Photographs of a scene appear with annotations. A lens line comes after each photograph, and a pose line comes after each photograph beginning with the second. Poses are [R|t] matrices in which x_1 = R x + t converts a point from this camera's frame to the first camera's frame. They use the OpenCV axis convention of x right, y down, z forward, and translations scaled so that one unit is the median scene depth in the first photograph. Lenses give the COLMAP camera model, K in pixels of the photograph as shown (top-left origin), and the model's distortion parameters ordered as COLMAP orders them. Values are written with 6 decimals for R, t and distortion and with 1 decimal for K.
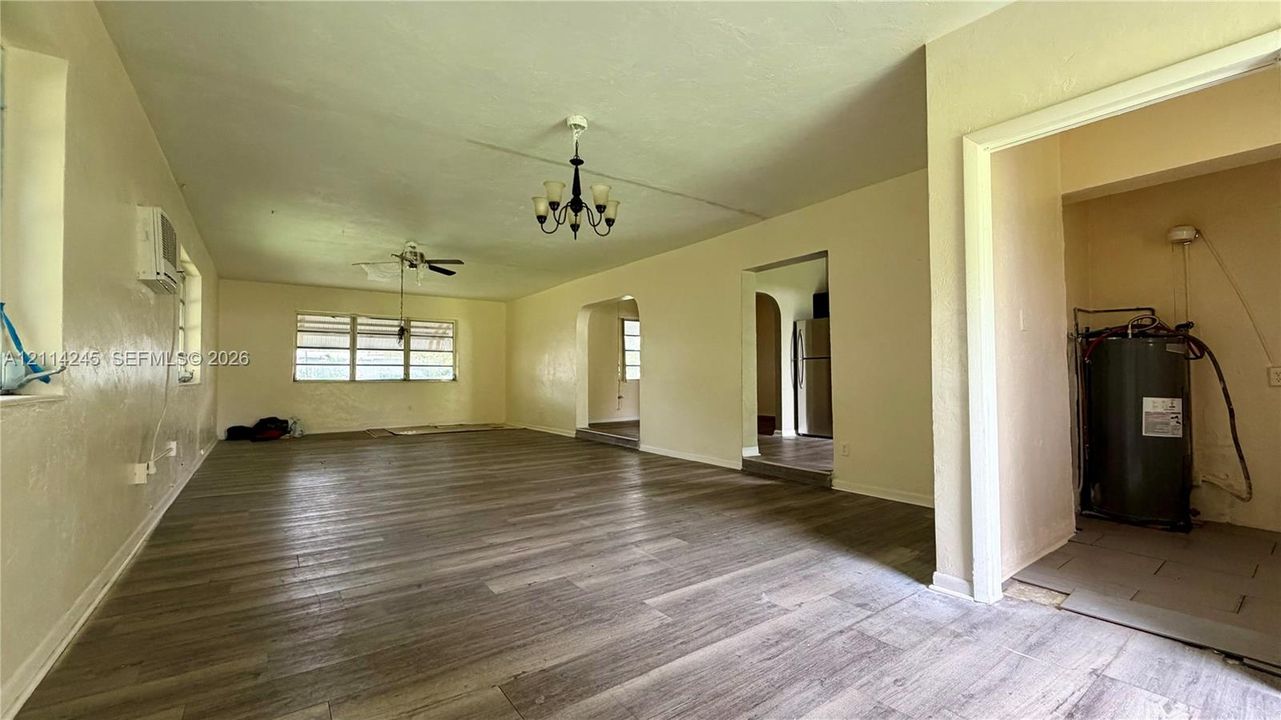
lens RADIAL K [[518.8, 0, 638.1], [0, 518.8, 361.0], [0, 0, 1]] dist [0.001562, 0.000090]
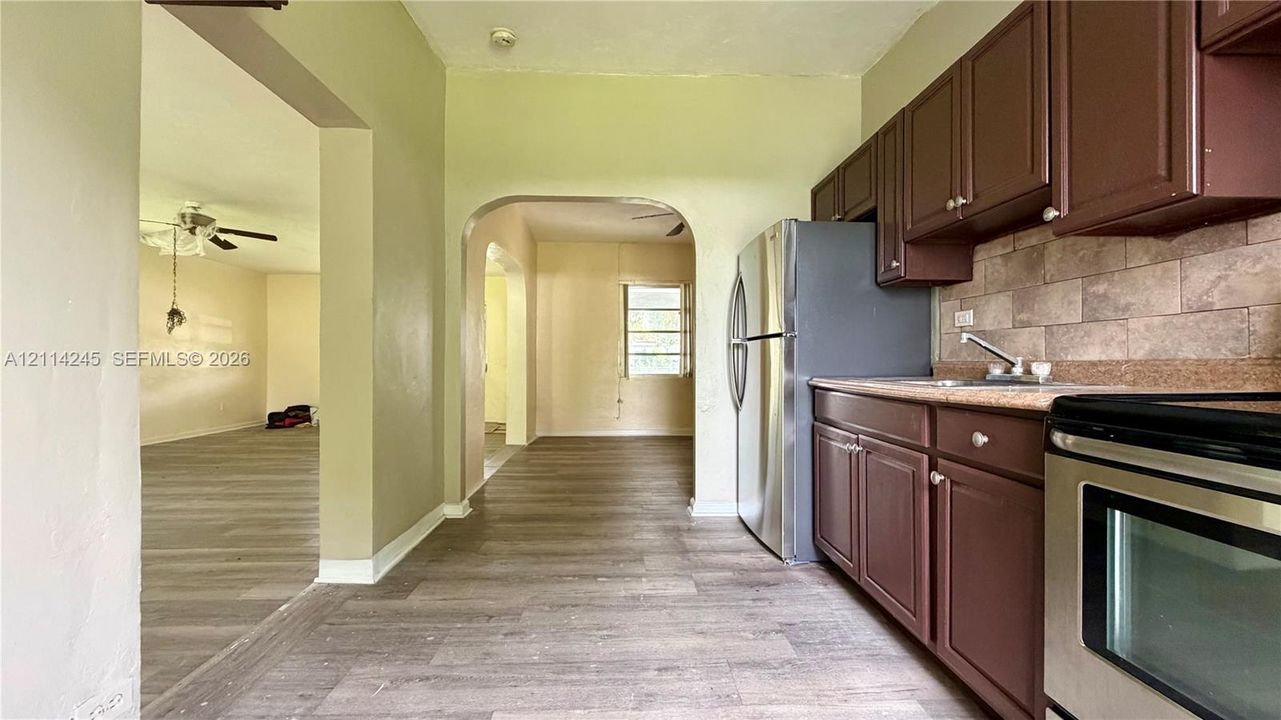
lens RADIAL K [[518.8, 0, 638.1], [0, 518.8, 361.0], [0, 0, 1]] dist [0.001562, 0.000090]
pose [[0.831757, 0.007531, -0.555088, 0.361940], [0.008262, 0.999629, 0.025942, 0.000075], [0.555078, -0.026163, 0.831387, 0.446397]]
